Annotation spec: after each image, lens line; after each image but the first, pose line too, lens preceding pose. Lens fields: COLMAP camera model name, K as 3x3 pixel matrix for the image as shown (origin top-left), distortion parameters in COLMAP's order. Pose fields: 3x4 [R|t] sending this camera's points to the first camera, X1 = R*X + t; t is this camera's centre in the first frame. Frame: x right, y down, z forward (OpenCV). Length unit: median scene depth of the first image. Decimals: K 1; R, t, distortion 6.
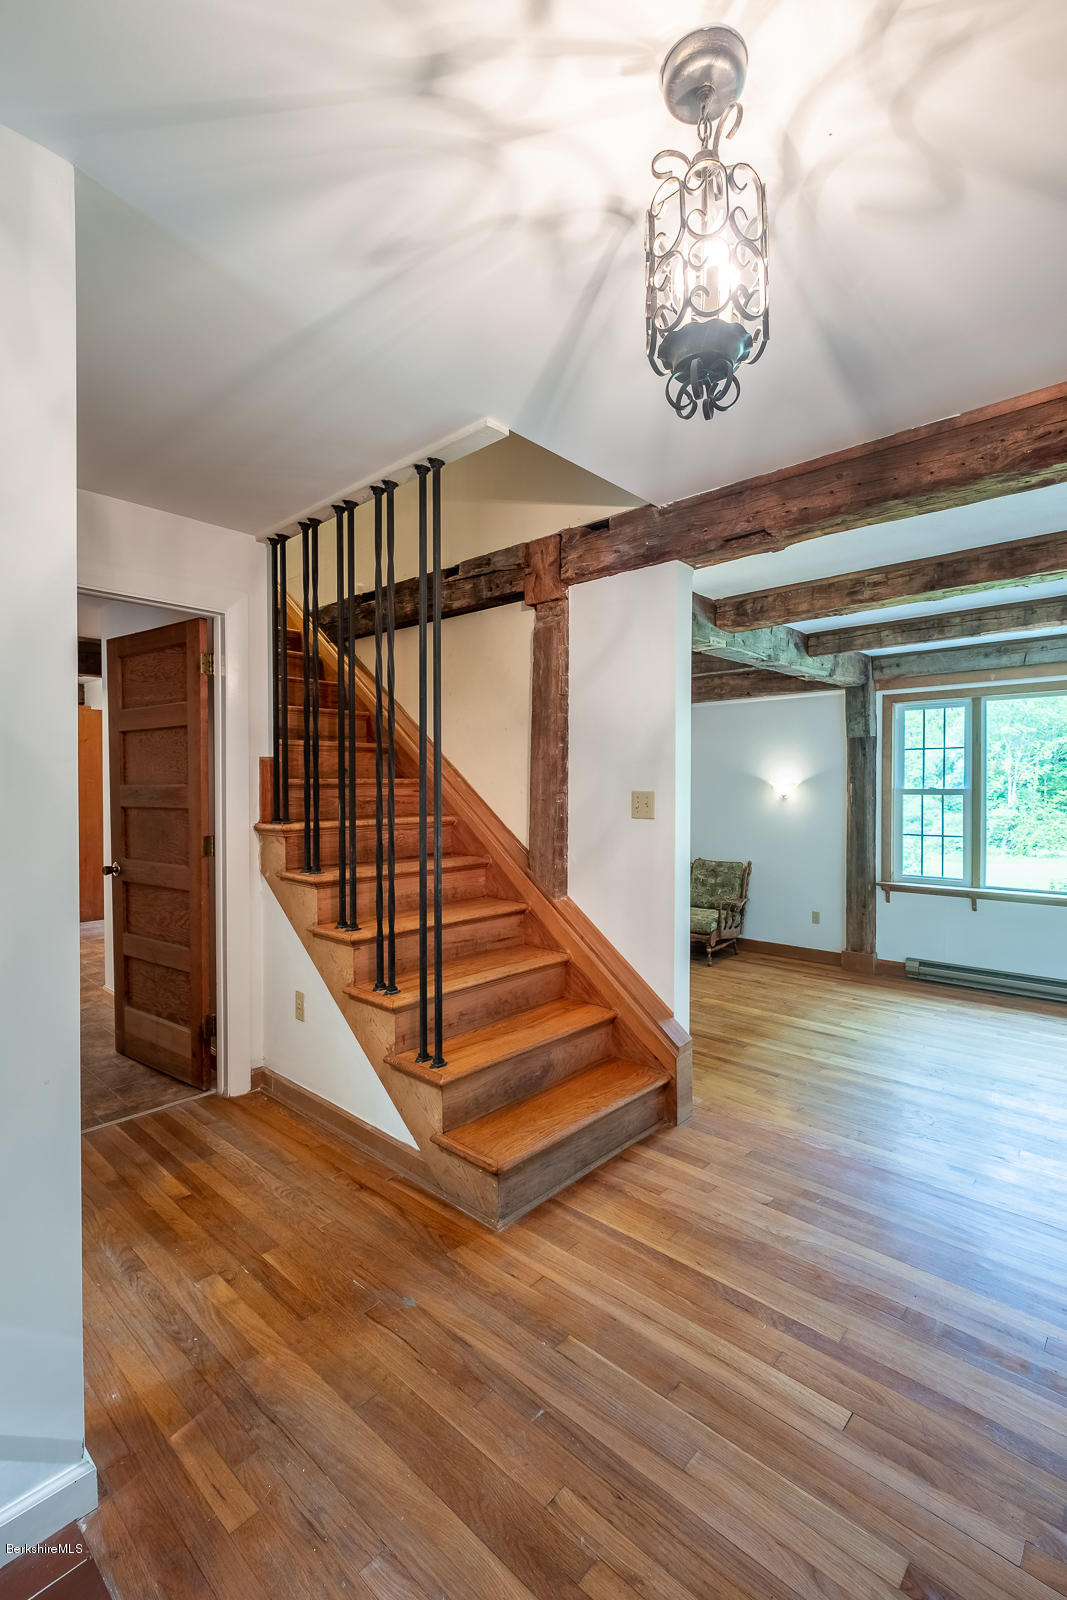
lens RADIAL K [[711.3, 0, 533.5], [0, 711.3, 800.0], [0, 0, 1]] dist [-0.001046, -0.000170]
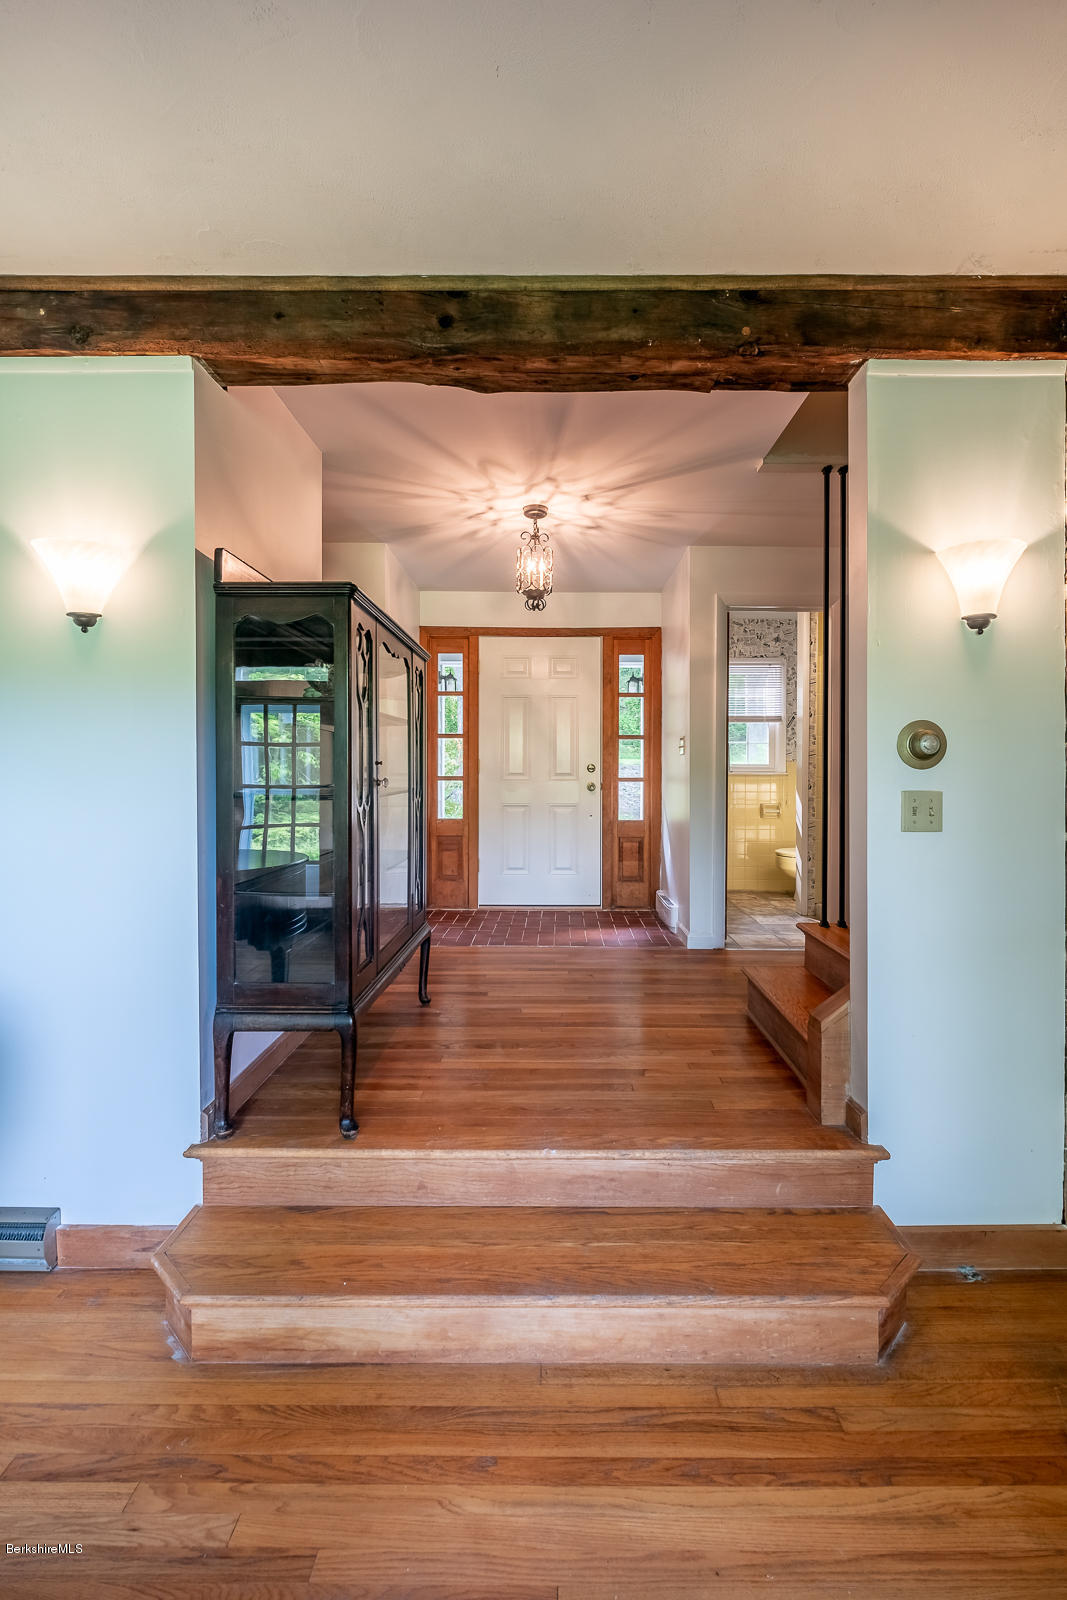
lens RADIAL K [[707.5, 0, 554.8], [0, 707.5, 779.2], [0, 0, 1]] dist [-0.002892, -0.000059]
pose [[-0.736621, 0.009449, -0.676239, 1.080012], [-0.008548, 0.999692, 0.023280, 0.074601], [0.676251, 0.022929, -0.736314, 1.566725]]
